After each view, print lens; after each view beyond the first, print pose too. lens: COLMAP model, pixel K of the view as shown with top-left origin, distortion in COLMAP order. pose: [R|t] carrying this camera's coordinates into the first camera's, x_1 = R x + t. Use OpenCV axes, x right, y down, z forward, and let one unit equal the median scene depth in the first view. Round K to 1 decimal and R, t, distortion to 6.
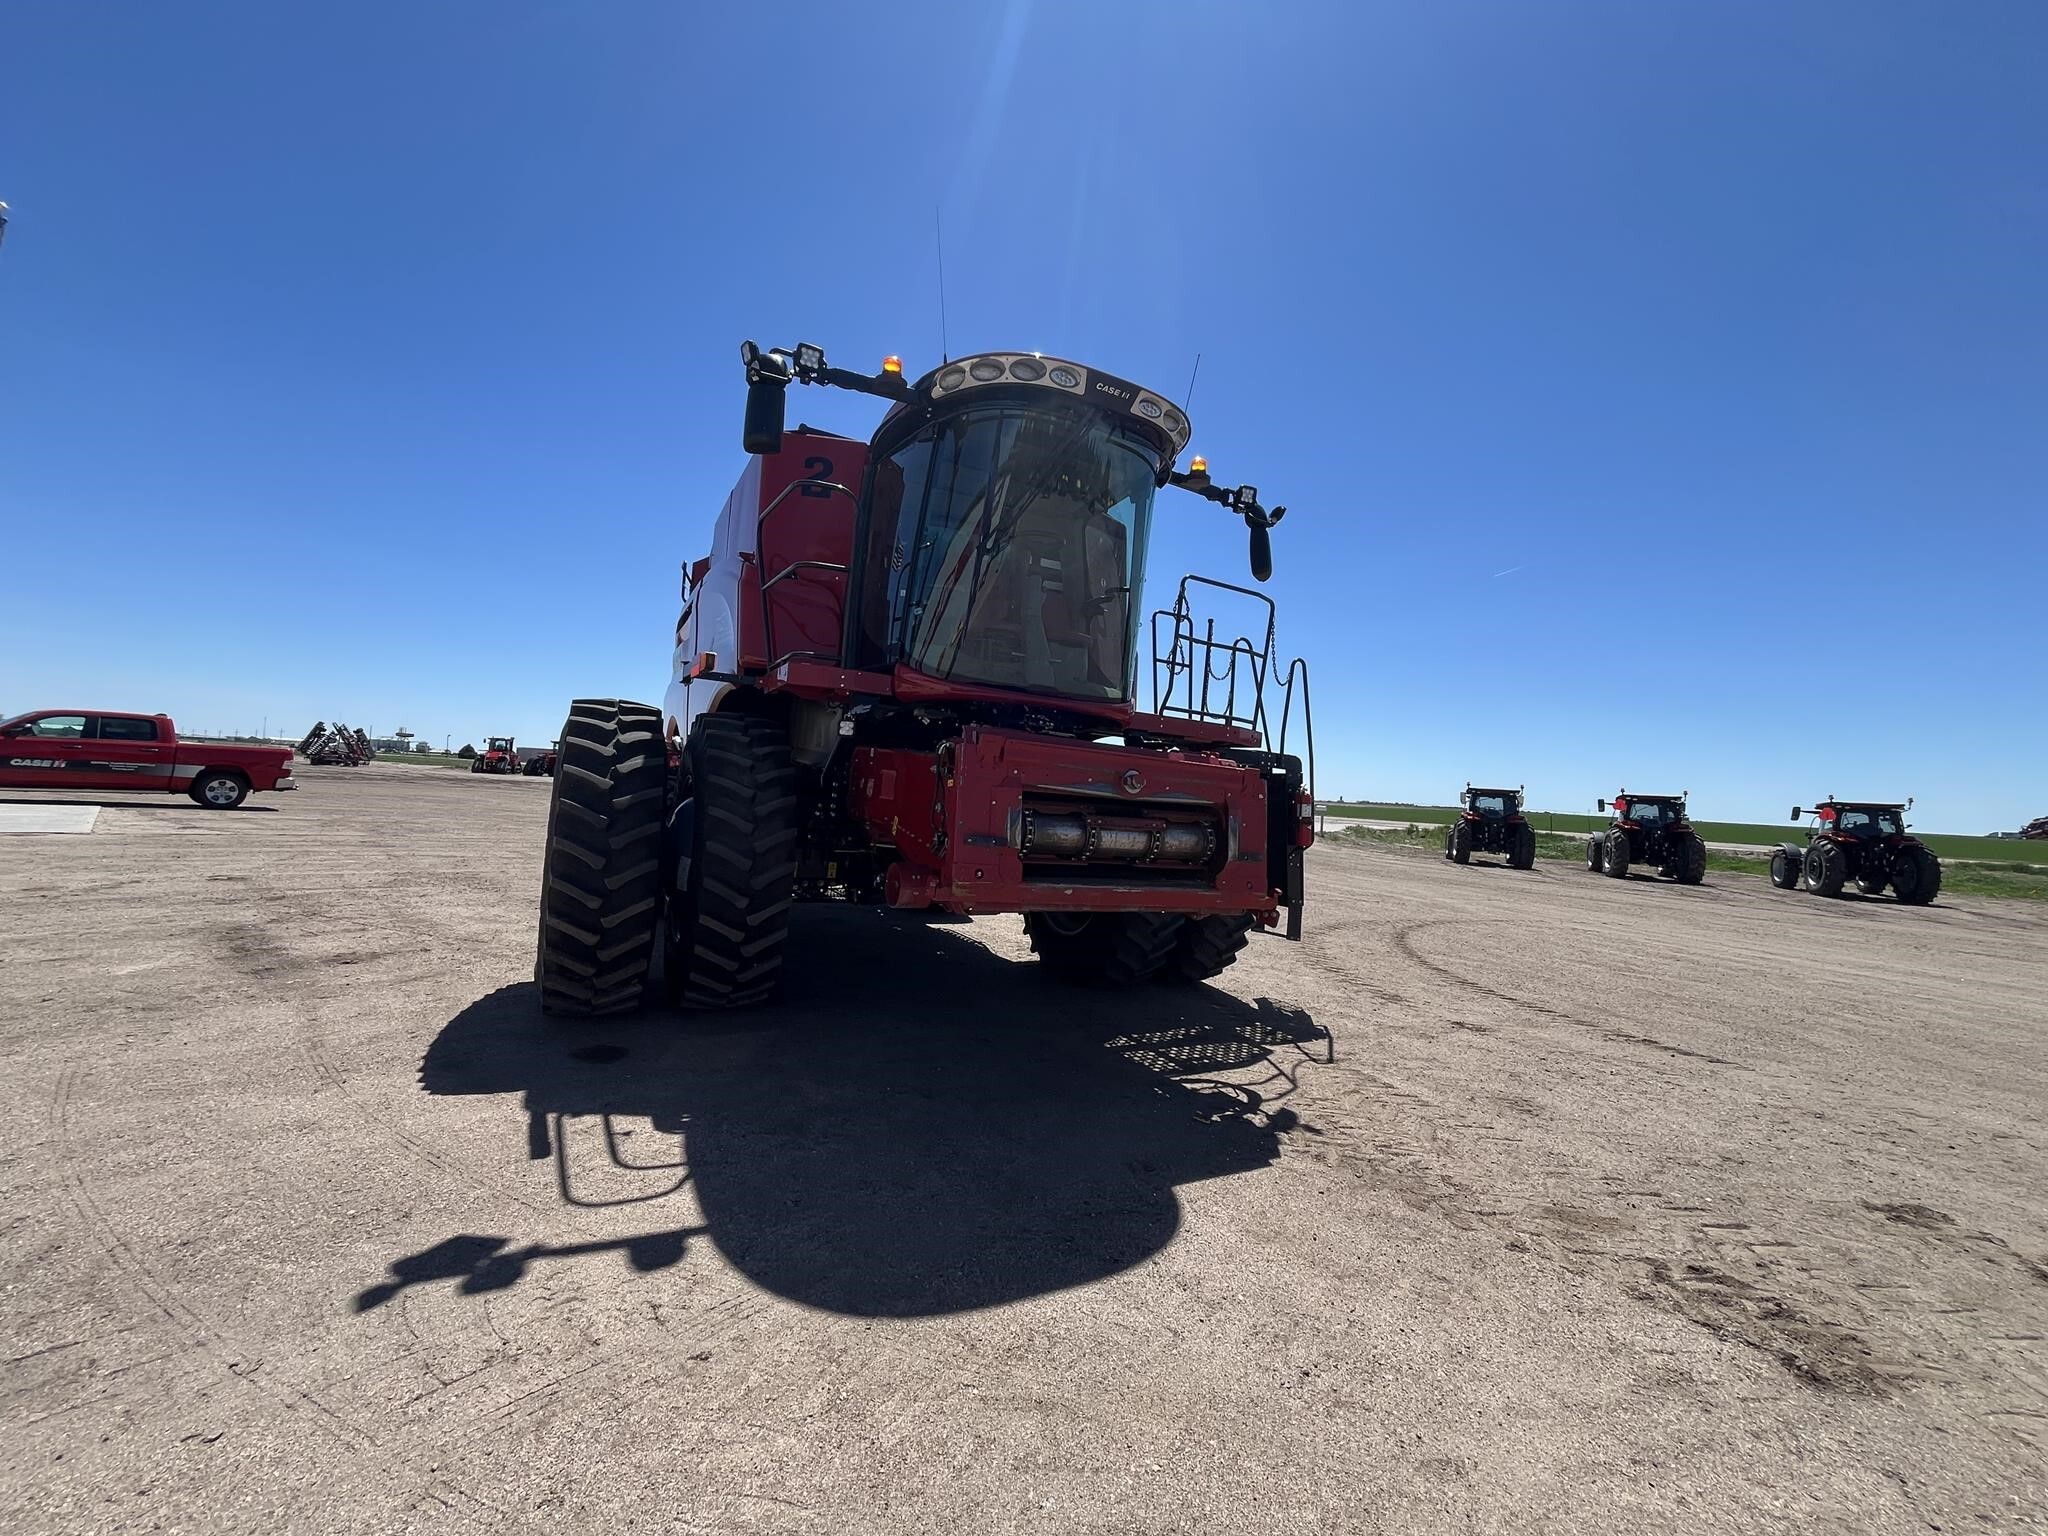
lens RADIAL K [[827.9, 0, 1020.0], [0, 827.9, 768.8], [0, 0, 1]] dist [-0.002966, 0.000276]
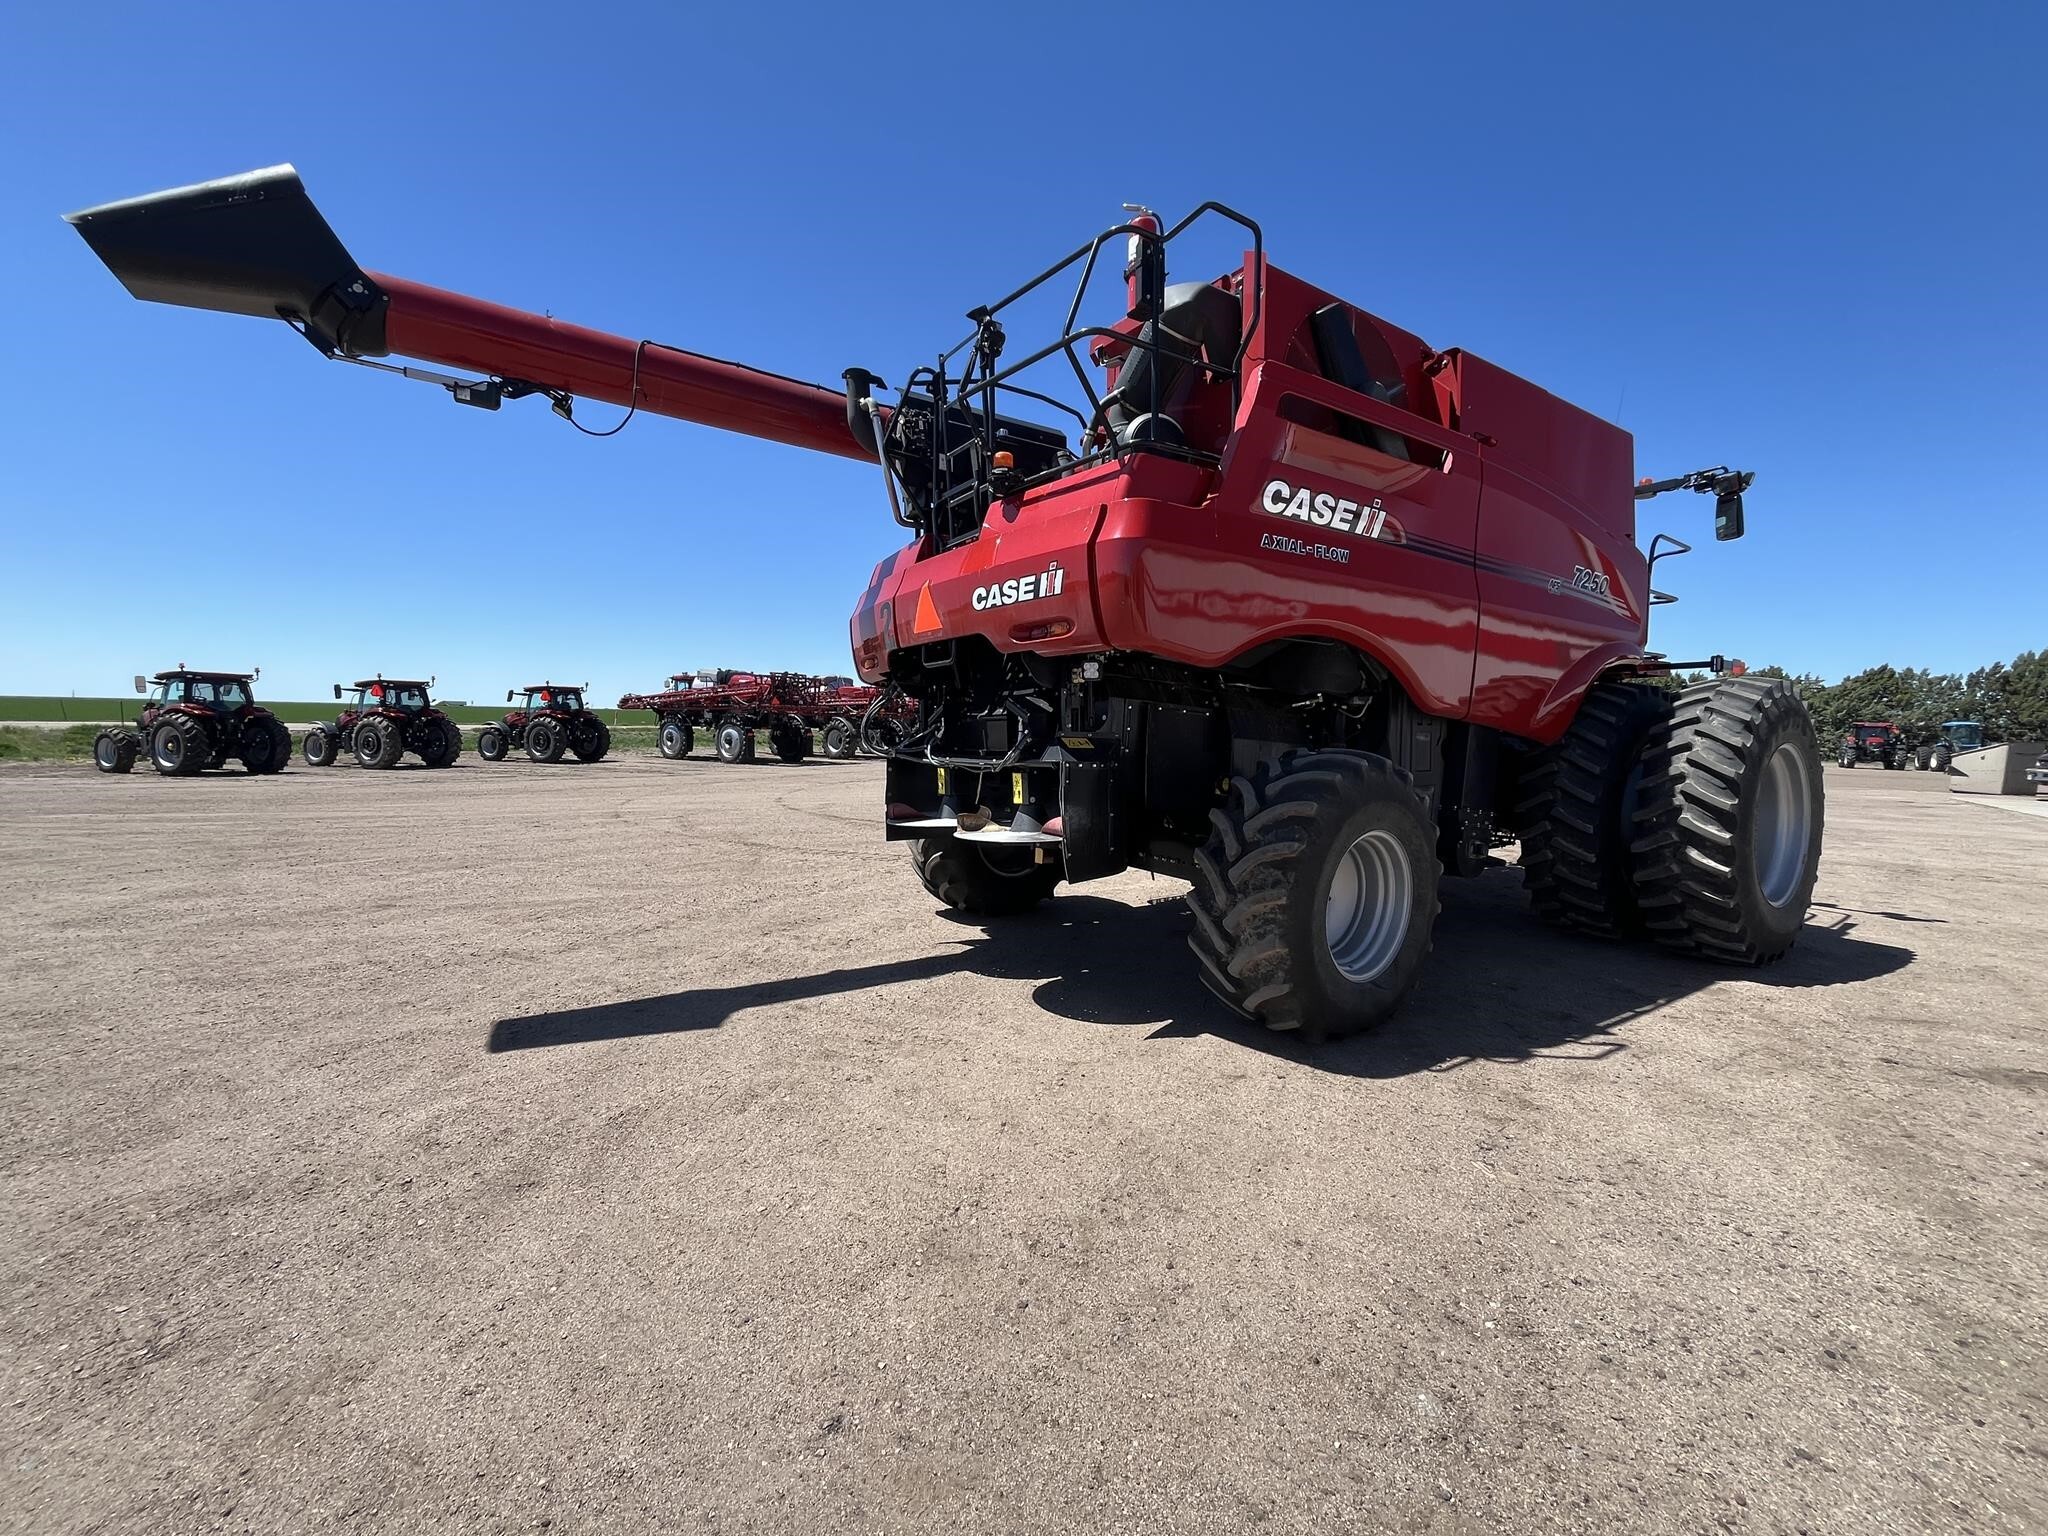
lens RADIAL K [[829.1, 0, 1020.2], [0, 829.1, 766.7], [0, 0, 1]] dist [-0.001894, -0.000545]
pose [[-0.095817, -0.114428, 0.988800, -1.662573], [-0.046459, 0.992802, 0.110389, -0.048361], [-0.994314, -0.035362, -0.100444, 2.293533]]
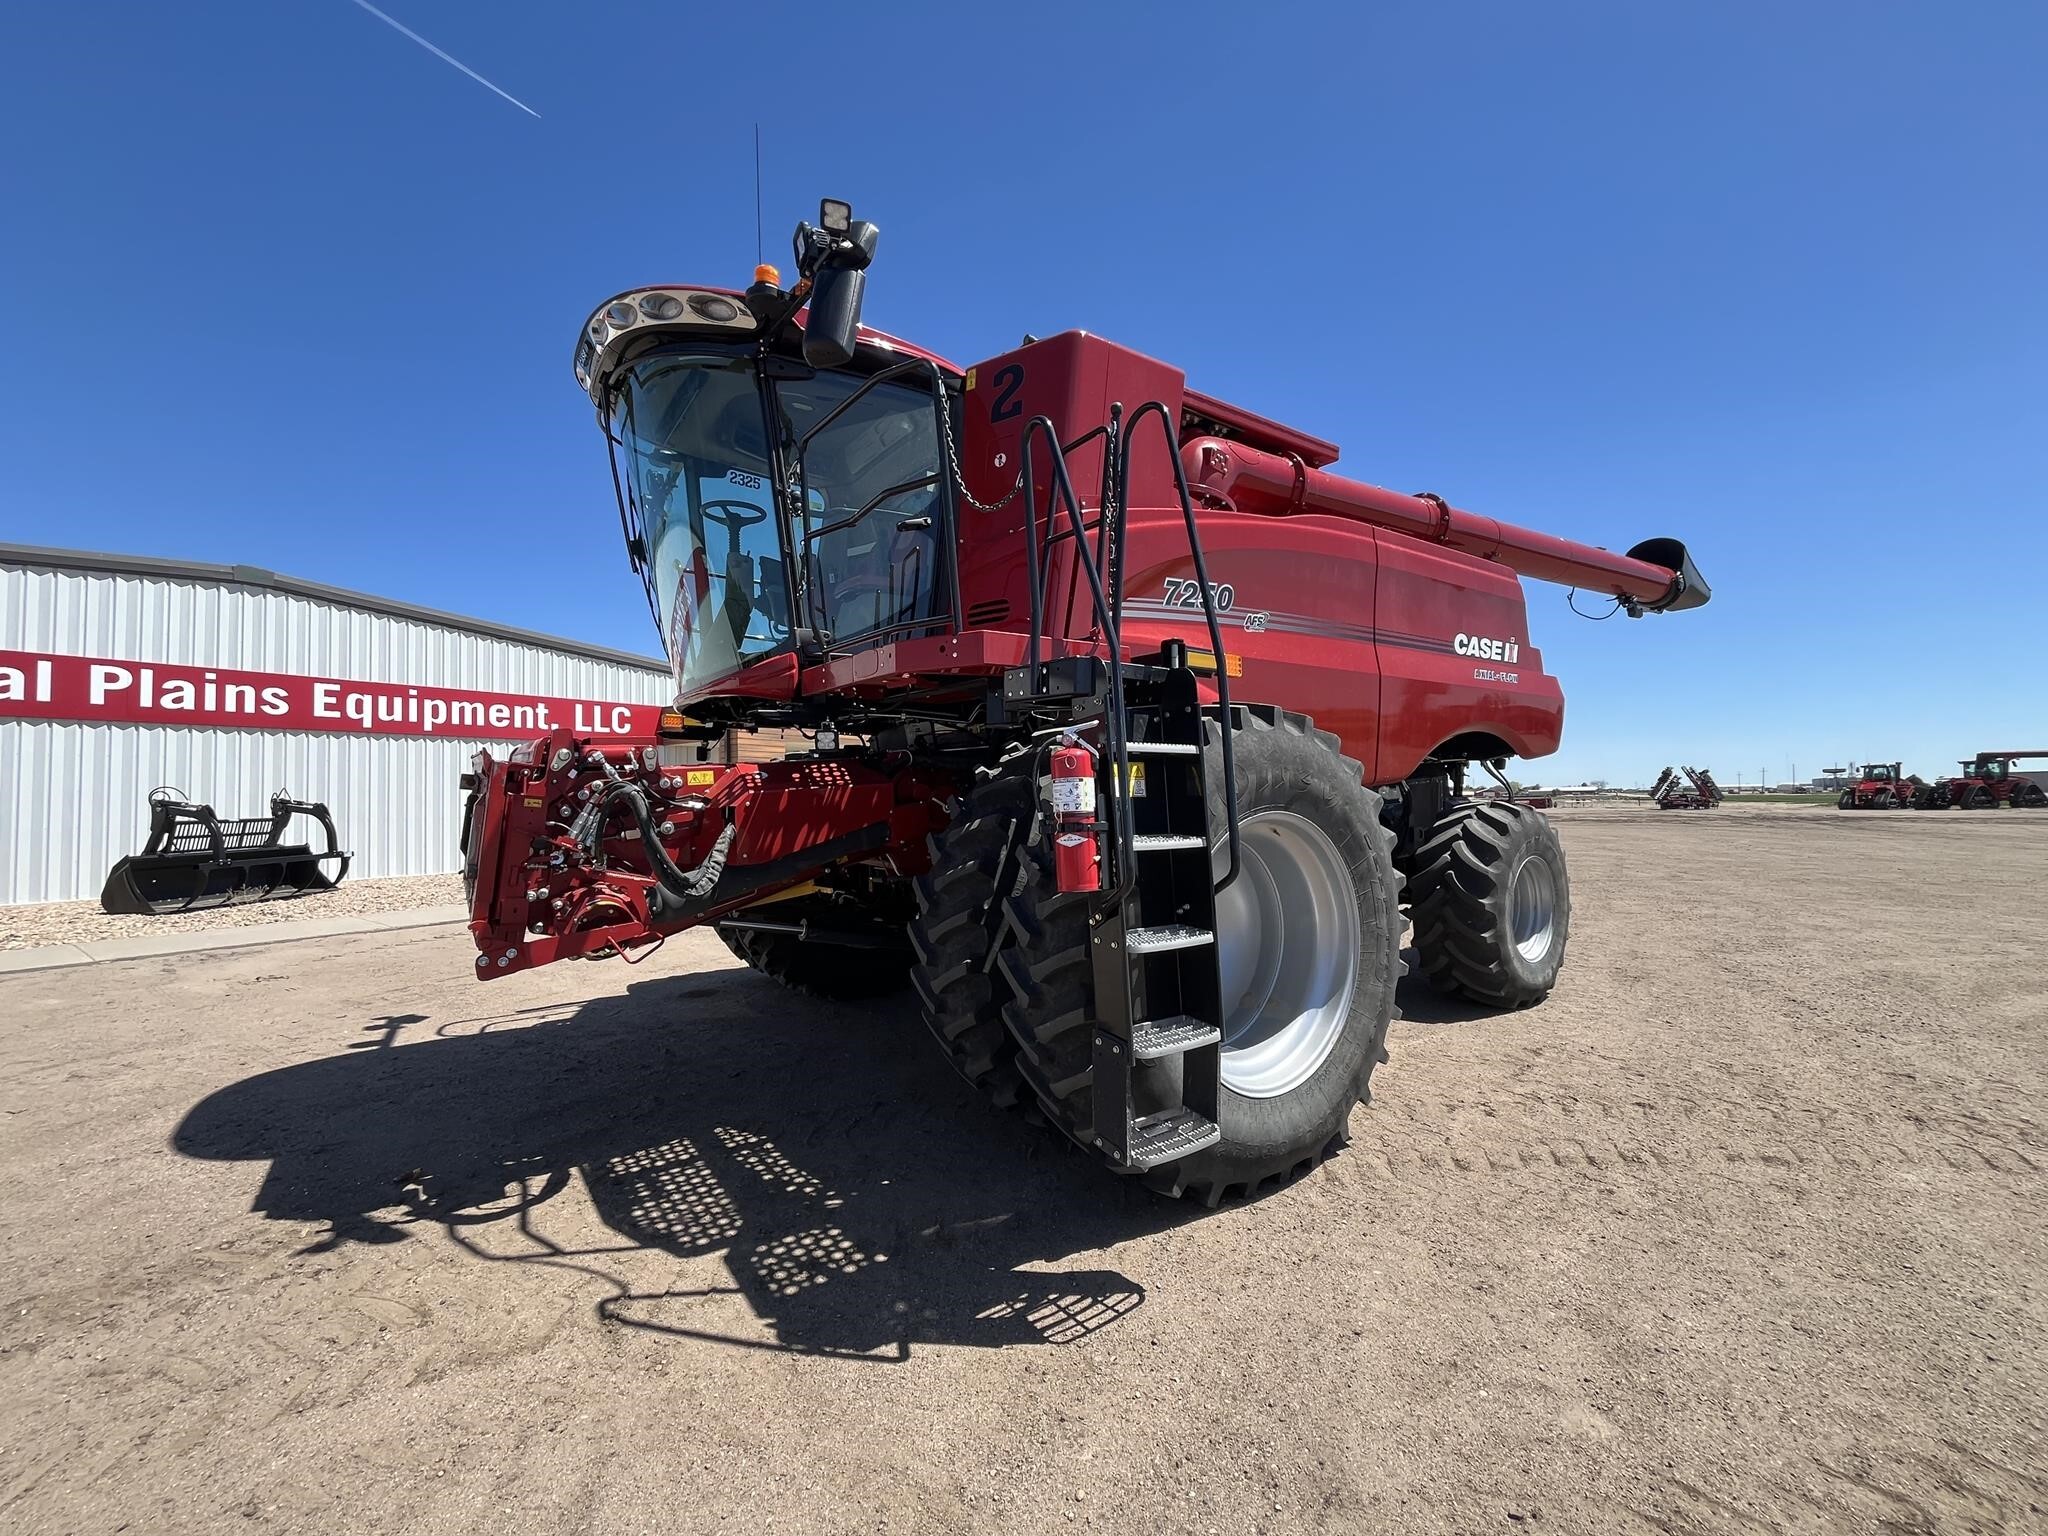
lens RADIAL K [[827.9, 0, 1020.0], [0, 827.9, 768.8], [0, 0, 1]] dist [-0.002966, 0.000276]
pose [[0.124584, -0.097475, -0.987409, 0.989502], [0.042726, 0.994767, -0.092810, 0.098945], [0.991289, -0.030625, 0.128097, 1.289748]]
